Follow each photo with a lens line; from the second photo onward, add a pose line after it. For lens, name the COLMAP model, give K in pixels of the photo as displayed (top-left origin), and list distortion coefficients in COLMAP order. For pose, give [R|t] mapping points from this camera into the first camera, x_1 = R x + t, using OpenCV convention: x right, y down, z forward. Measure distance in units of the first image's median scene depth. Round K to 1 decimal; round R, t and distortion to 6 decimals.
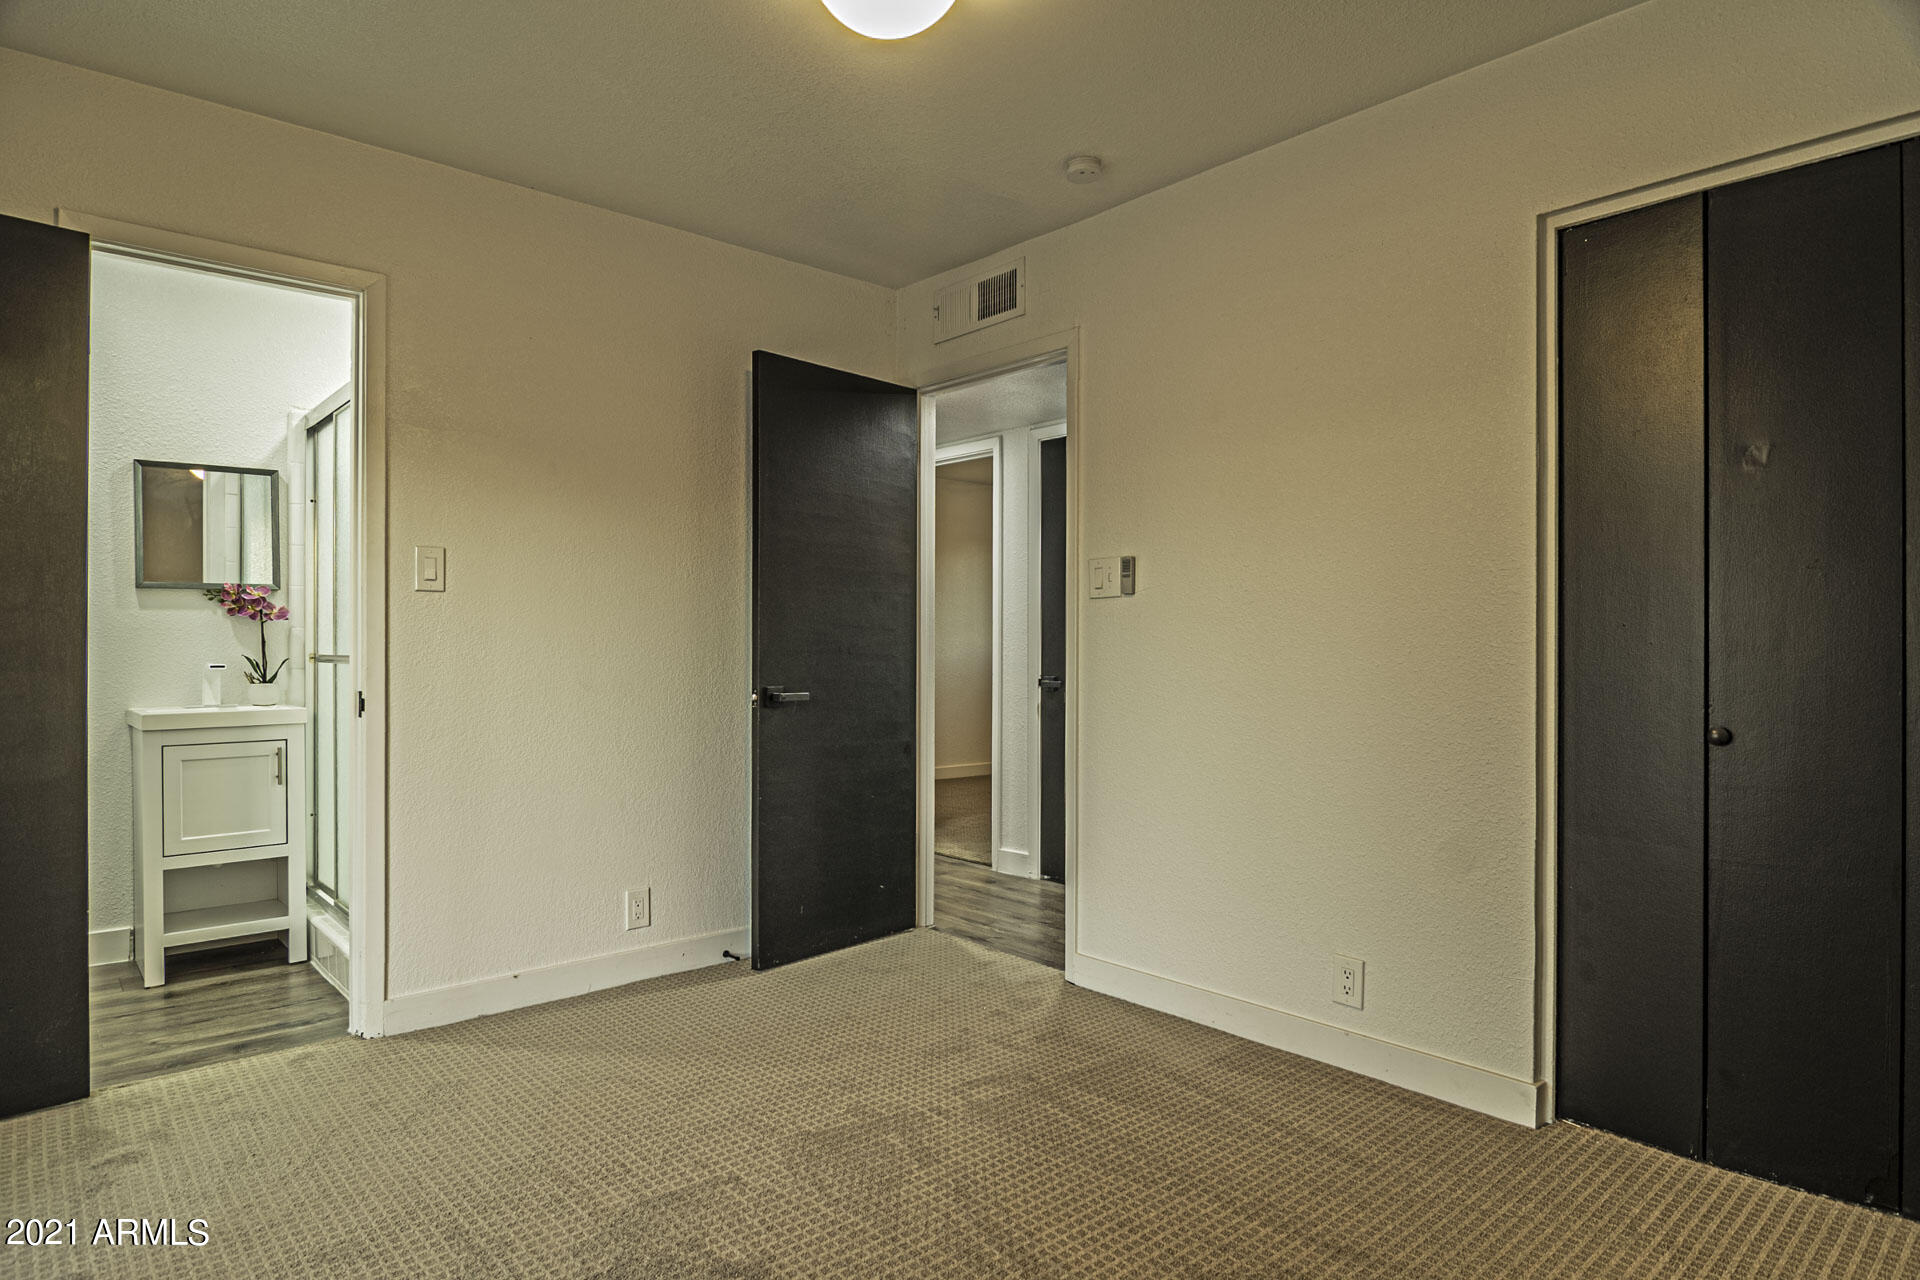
lens RADIAL K [[1083.4, 0, 912.2], [0, 1083.4, 648.5], [0, 0, 1]] dist [-0.006742, -0.001423]
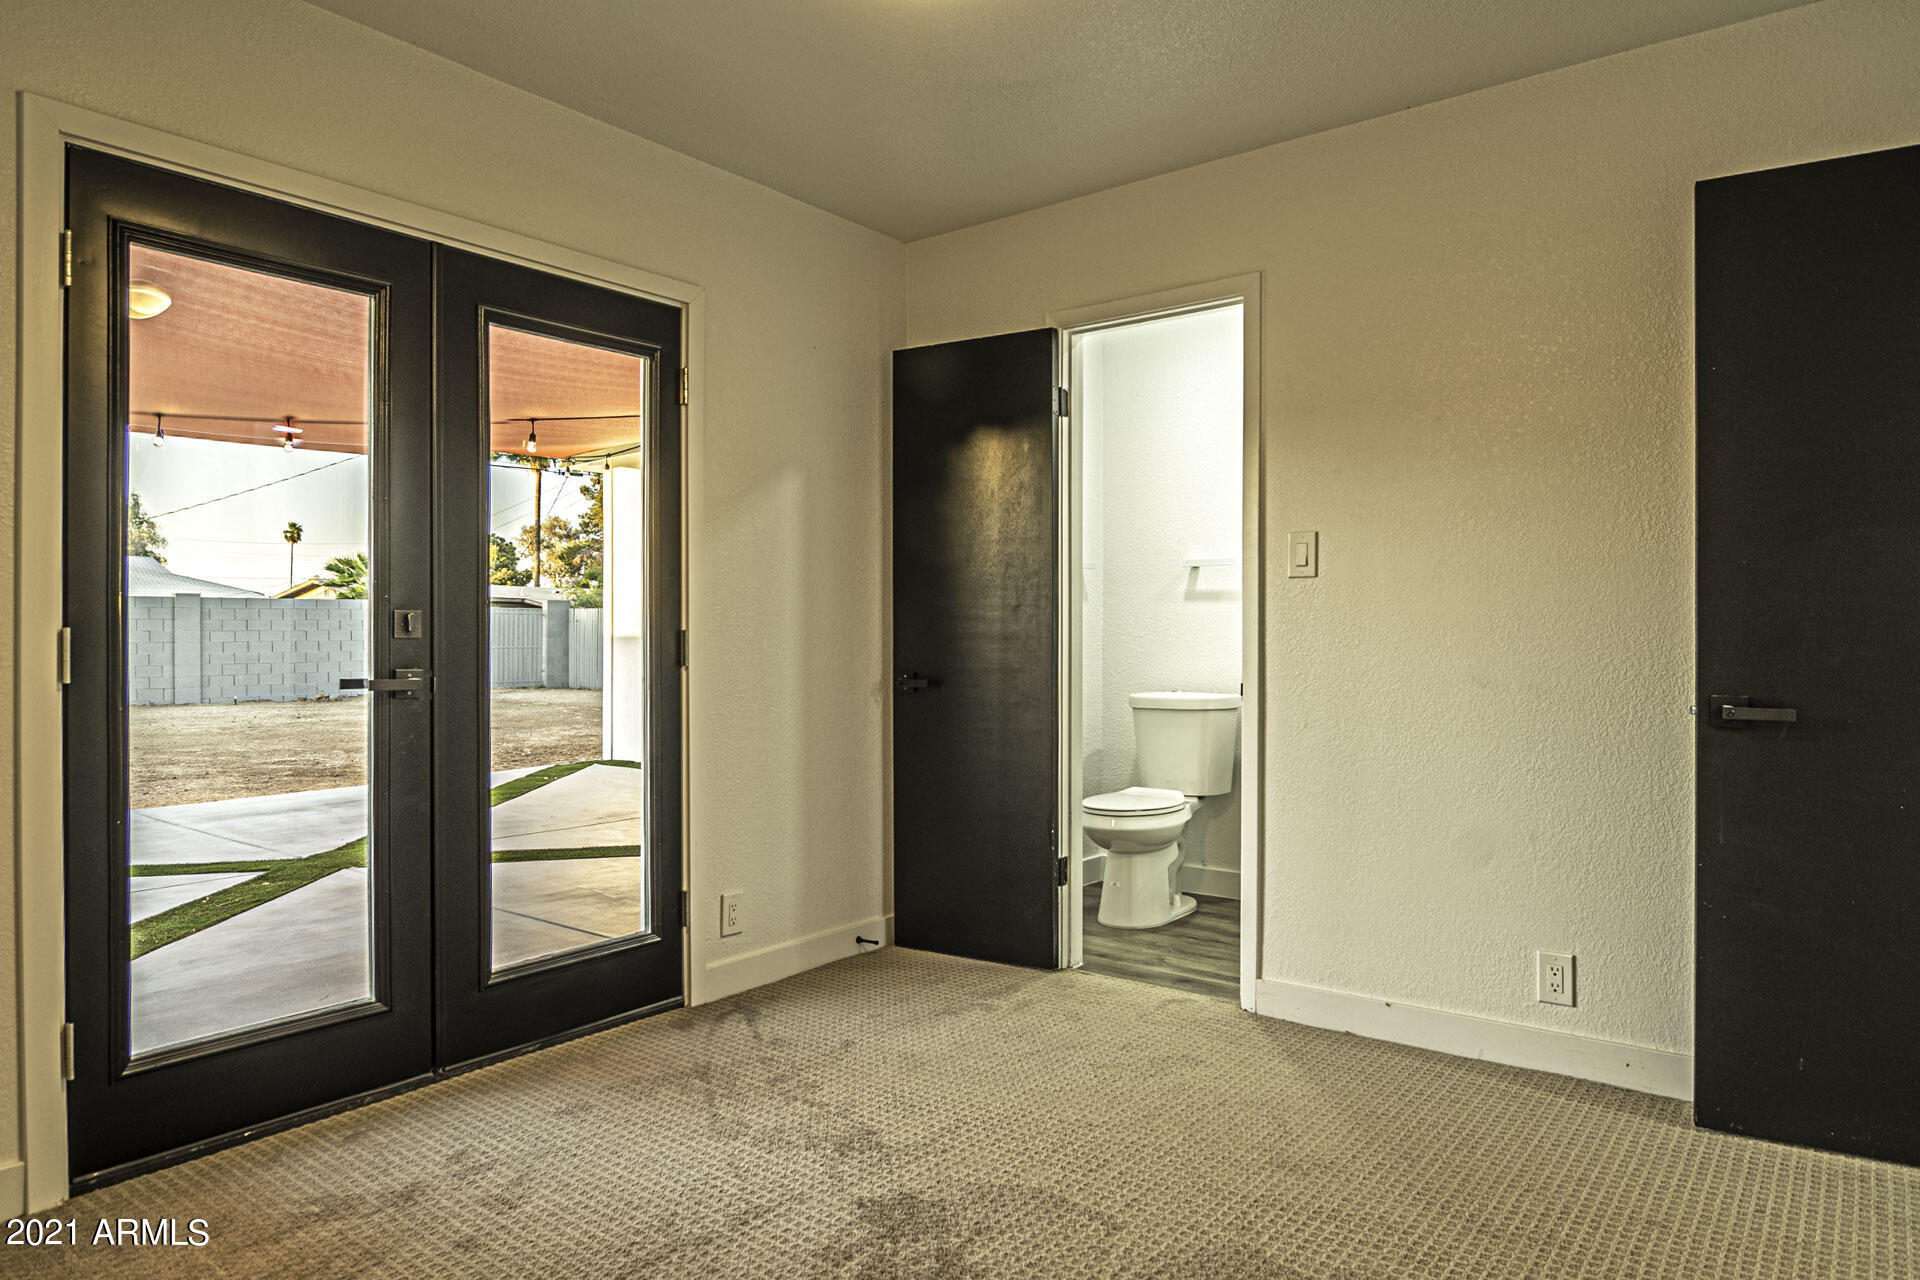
lens RADIAL K [[1189.7, 0, 960.8], [0, 1189.7, 640.8], [0, 0, 1]] dist [0.000152, -0.001245]
pose [[0.206326, 0.001392, -0.978482, 0.453326], [-0.003657, 0.999993, 0.000651, 0.004197], [0.978476, 0.003444, 0.206330, 0.397162]]
